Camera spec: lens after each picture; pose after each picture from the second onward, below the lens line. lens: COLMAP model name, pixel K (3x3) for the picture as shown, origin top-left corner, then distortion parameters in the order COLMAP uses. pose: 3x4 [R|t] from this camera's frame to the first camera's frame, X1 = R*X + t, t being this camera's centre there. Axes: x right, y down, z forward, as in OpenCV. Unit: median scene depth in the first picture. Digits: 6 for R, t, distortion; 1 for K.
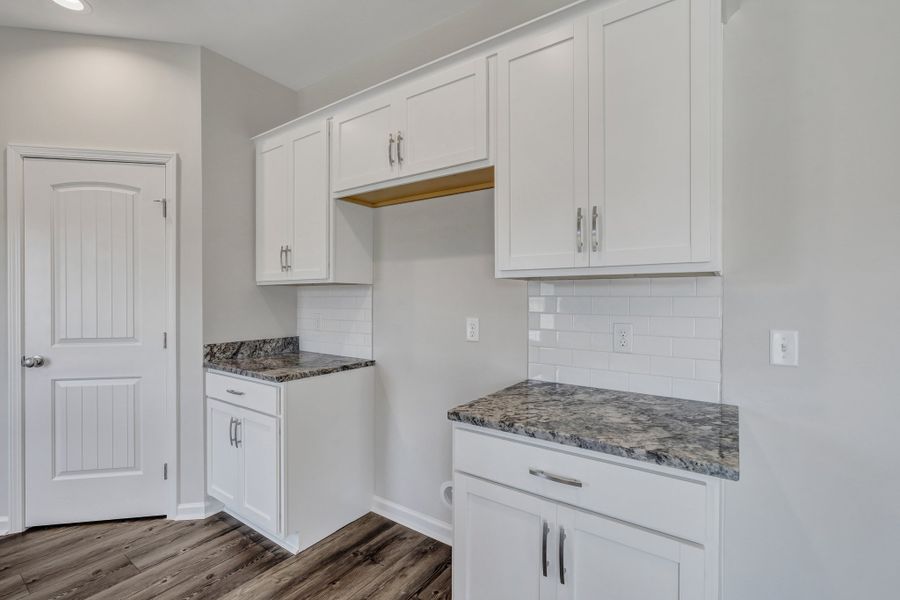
lens RADIAL K [[421.2, 0, 449.0], [0, 421.2, 297.8], [0, 0, 1]] dist [-0.023218, 0.017710]
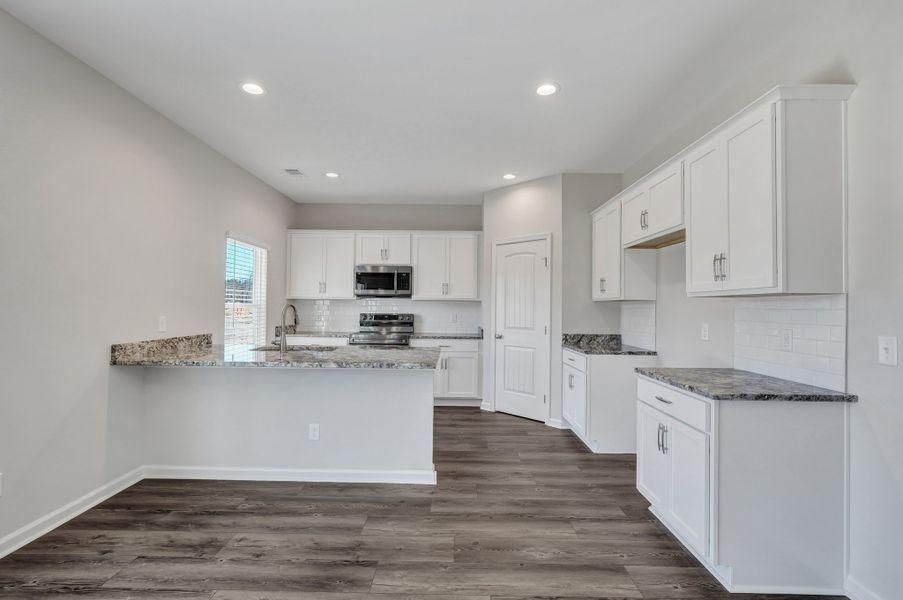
lens RADIAL K [[433.1, 0, 438.0], [0, 433.1, 303.0], [0, 0, 1]] dist [-0.026743, -0.000163]
pose [[0.558957, -0.002146, -0.829194, 0.692194], [-0.014725, 0.999813, -0.012514, 0.007812], [0.829066, 0.019204, 0.558821, -0.521834]]
